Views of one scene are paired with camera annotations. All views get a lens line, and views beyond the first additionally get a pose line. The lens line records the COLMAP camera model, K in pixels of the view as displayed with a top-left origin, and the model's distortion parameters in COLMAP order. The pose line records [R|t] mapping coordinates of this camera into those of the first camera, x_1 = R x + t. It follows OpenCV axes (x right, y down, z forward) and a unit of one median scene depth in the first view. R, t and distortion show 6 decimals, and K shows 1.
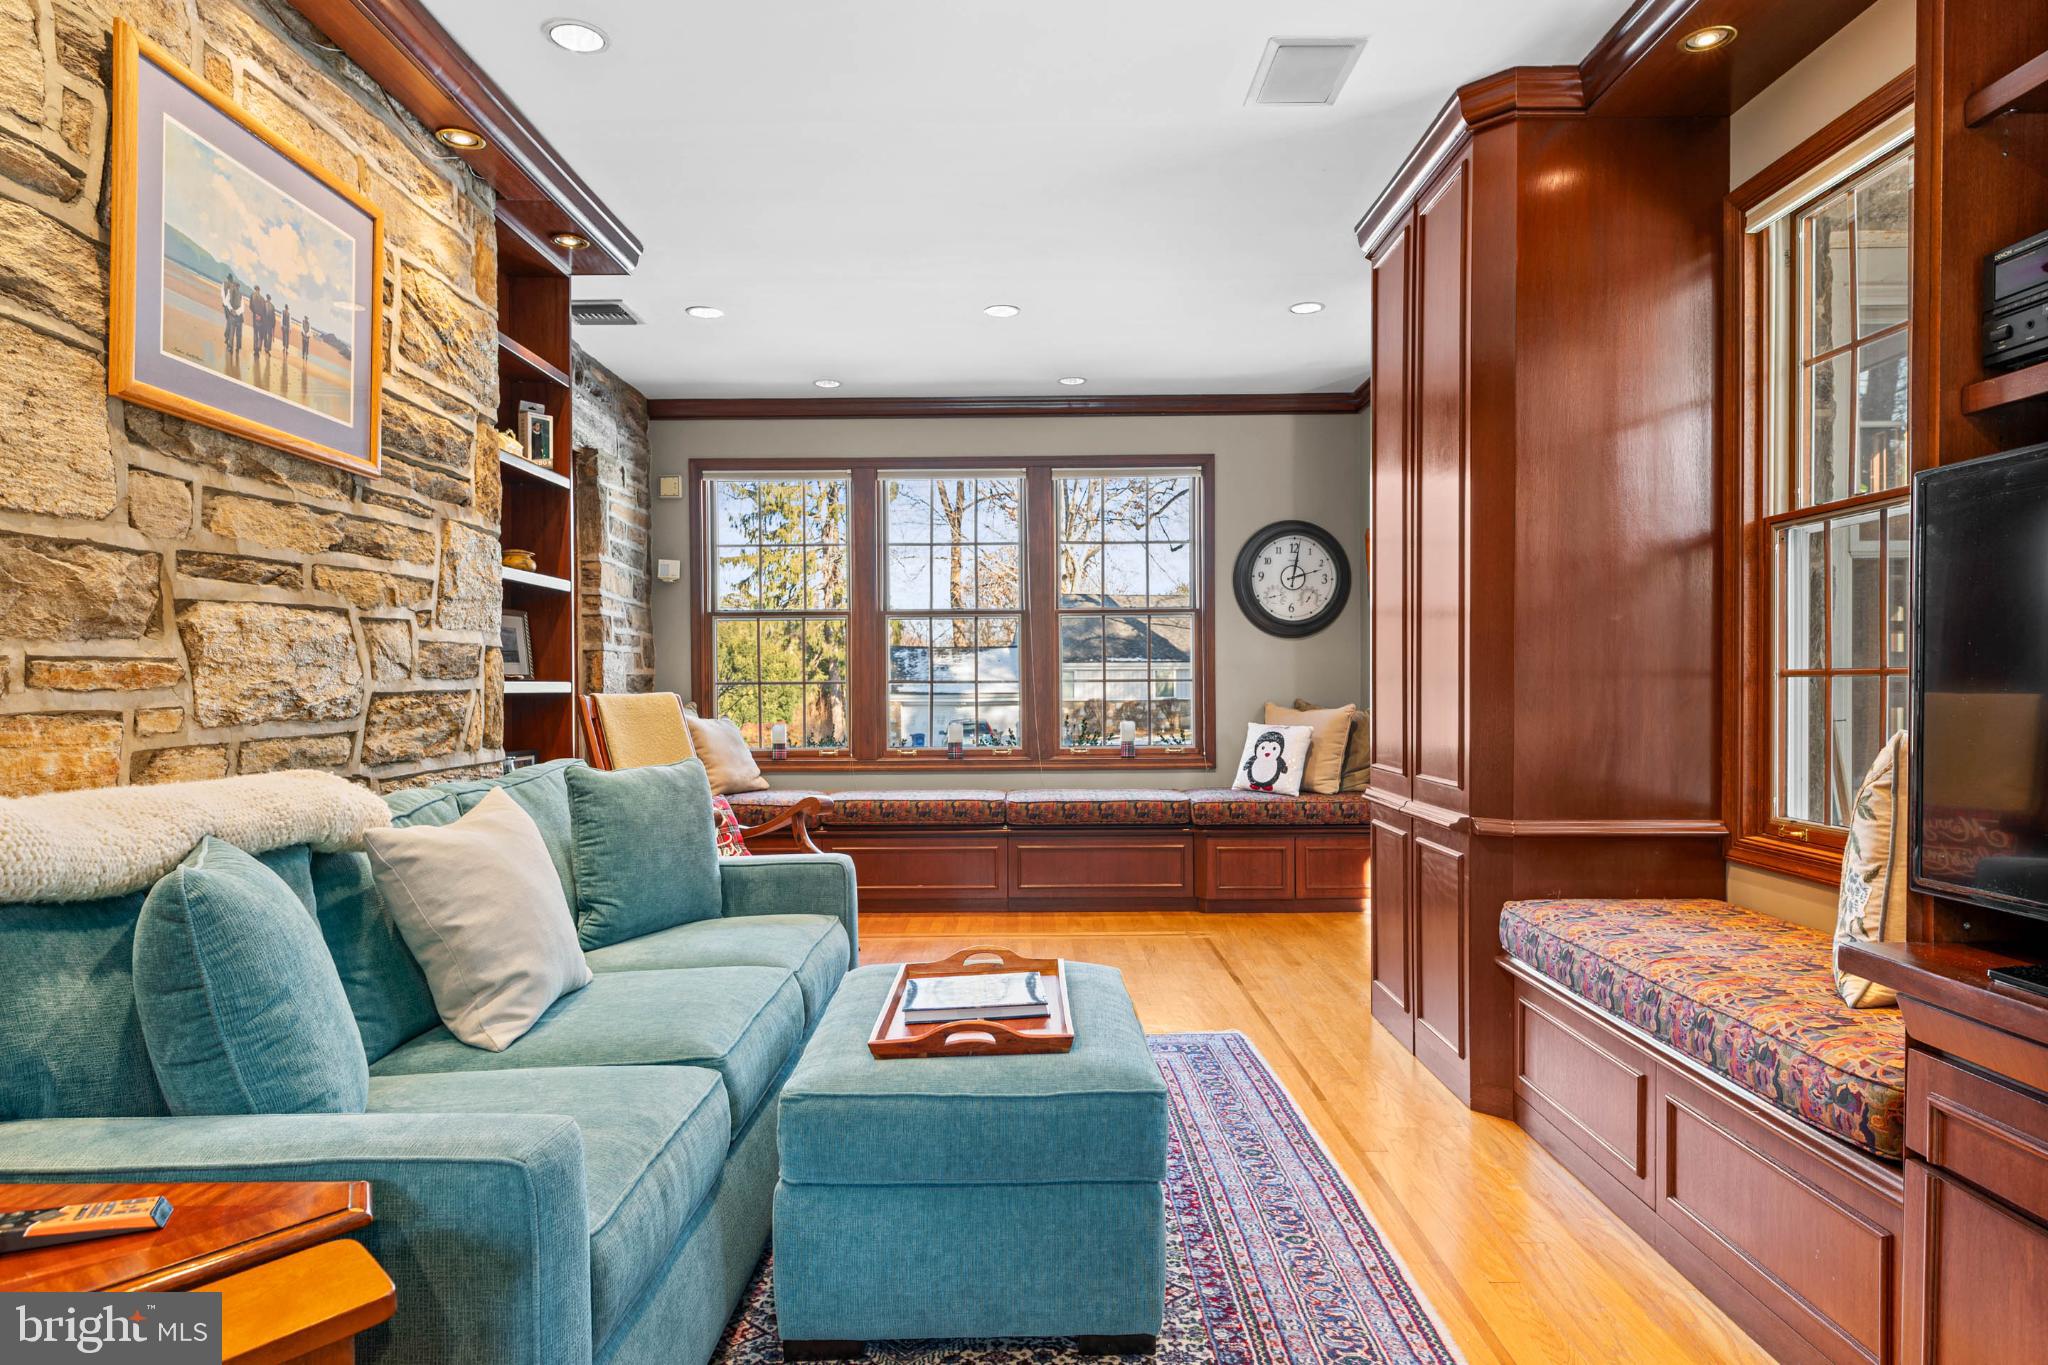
lens RADIAL K [[1175.5, 0, 1026.9], [0, 1175.5, 675.0], [0, 0, 1]] dist [-0.001960, -0.001760]
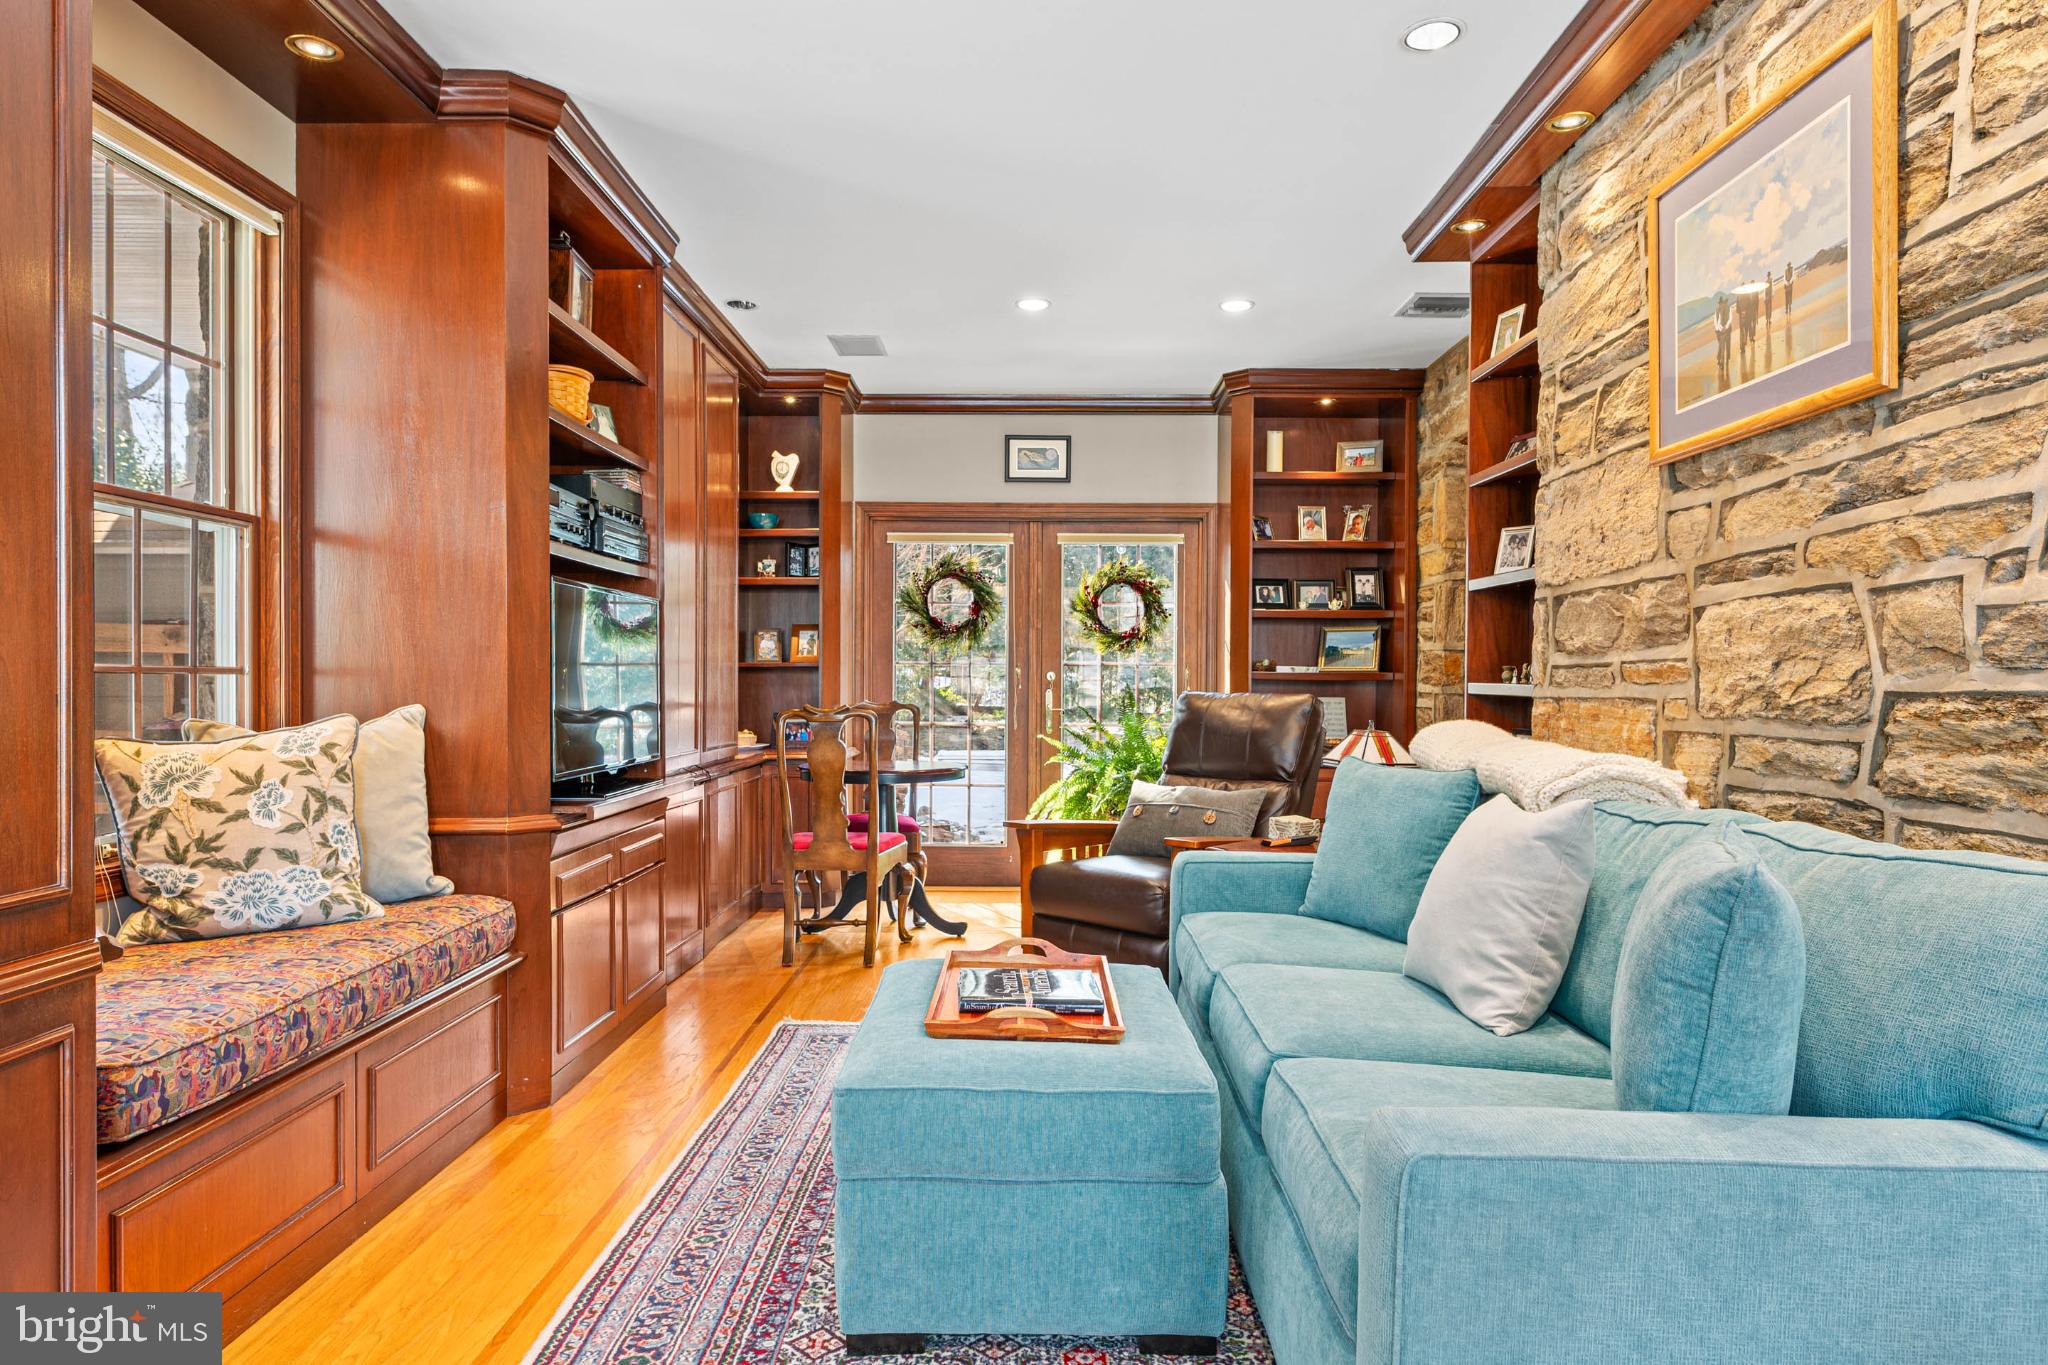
lens RADIAL K [[1195.7, 0, 1022.8], [0, 1195.7, 691.6], [0, 0, 1]] dist [0.001531, -0.002267]
pose [[-0.999931, 0.000768, 0.011702, -0.046330], [0.000813, 0.999992, 0.003864, 0.012303], [-0.011699, 0.003874, -0.999924, 1.818822]]
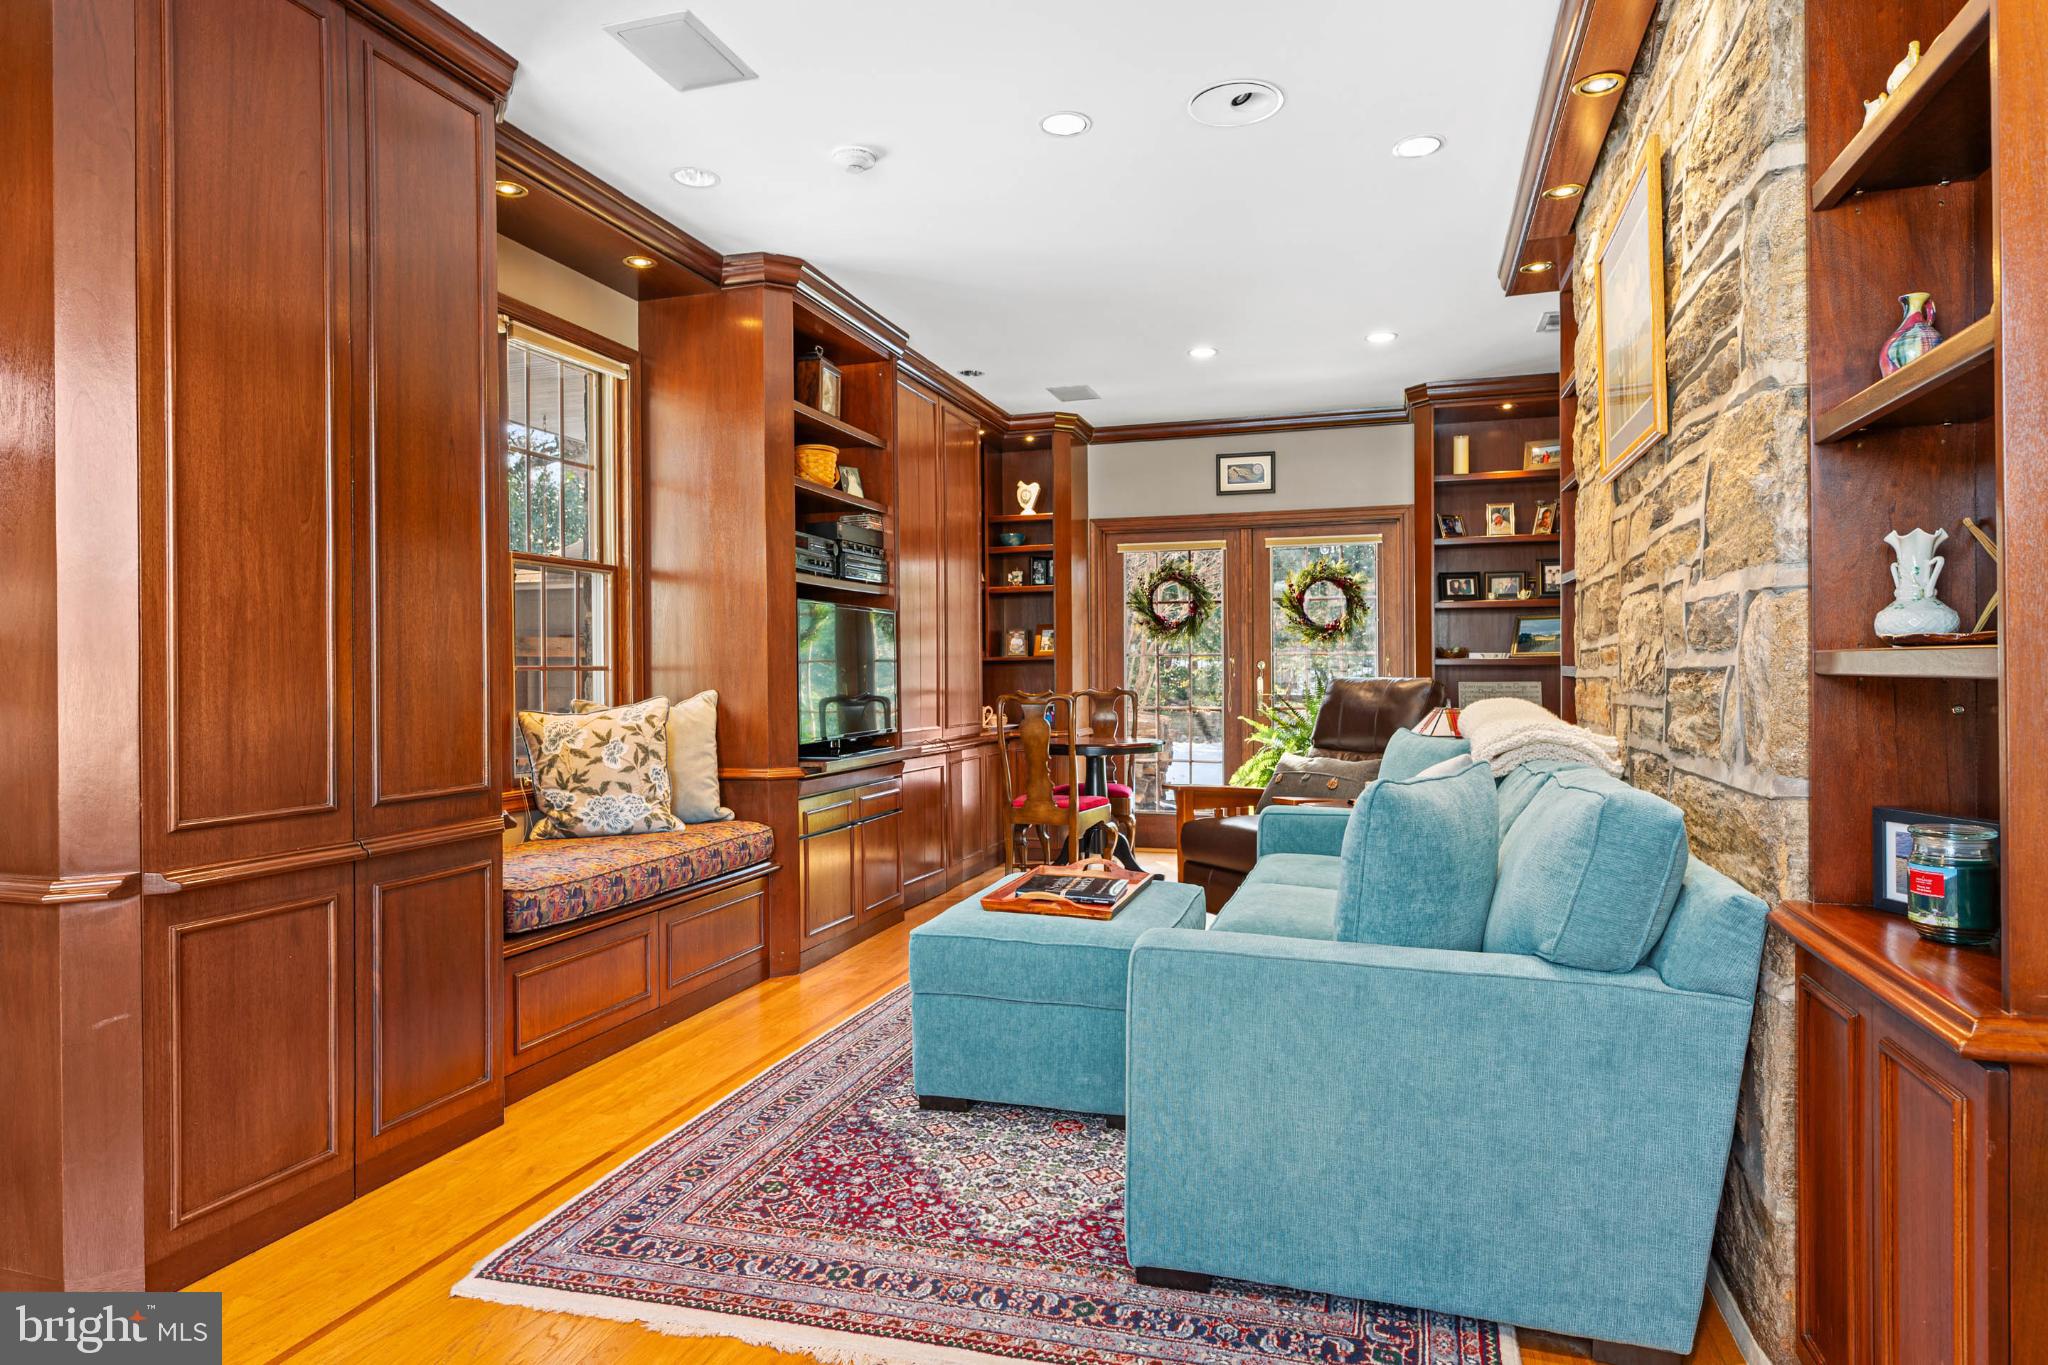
lens RADIAL K [[1175.5, 0, 1026.9], [0, 1175.5, 675.0], [0, 0, 1]] dist [-0.001960, -0.001760]
pose [[-0.954319, 0.011358, 0.298572, -0.372883], [0.010570, 0.999935, -0.004254, 0.019299], [-0.298601, -0.000904, -0.954377, 2.125764]]
